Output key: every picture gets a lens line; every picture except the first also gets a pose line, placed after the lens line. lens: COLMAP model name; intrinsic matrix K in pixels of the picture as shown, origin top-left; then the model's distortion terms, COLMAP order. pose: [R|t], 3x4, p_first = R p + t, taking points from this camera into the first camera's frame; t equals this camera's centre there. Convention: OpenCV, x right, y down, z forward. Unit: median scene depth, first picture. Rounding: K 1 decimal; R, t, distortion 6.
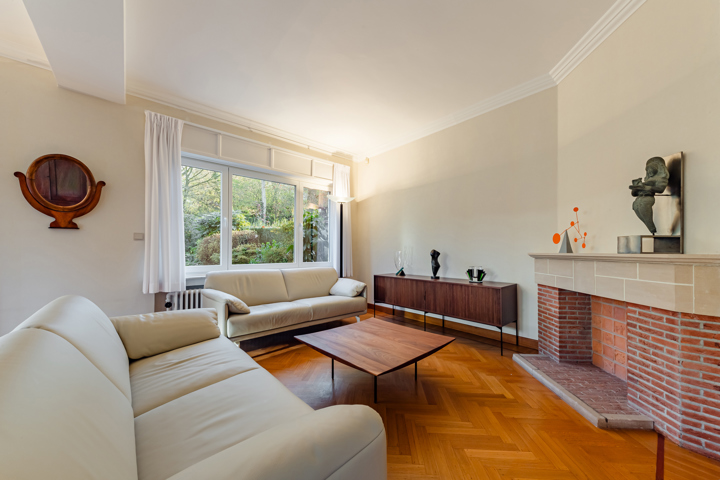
lens RADIAL K [[258.6, 0, 360.1], [0, 258.6, 251.0], [0, 0, 1]] dist [-0.007220, -0.000678]
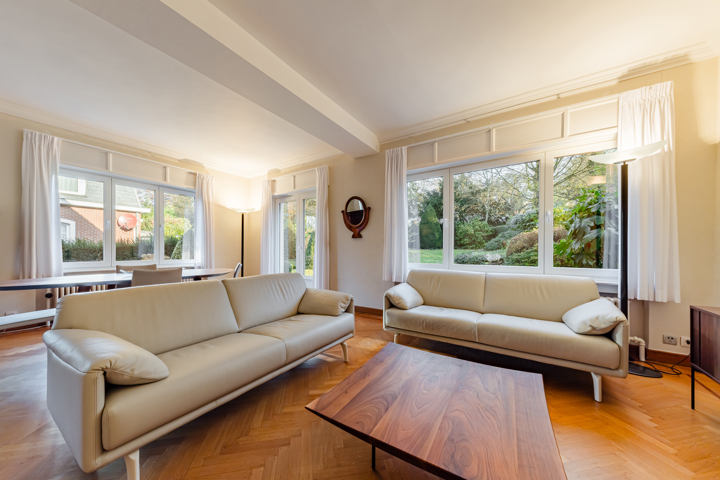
lens RADIAL K [[250.2, 0, 354.2], [0, 250.2, 251.9], [0, 0, 1]] dist [0.000462, -0.000692]
pose [[0.244010, 0.001621, -0.969771, 0.395191], [-0.008795, 0.999961, -0.000541, 0.008471], [0.969733, 0.008661, 0.244015, 0.433568]]
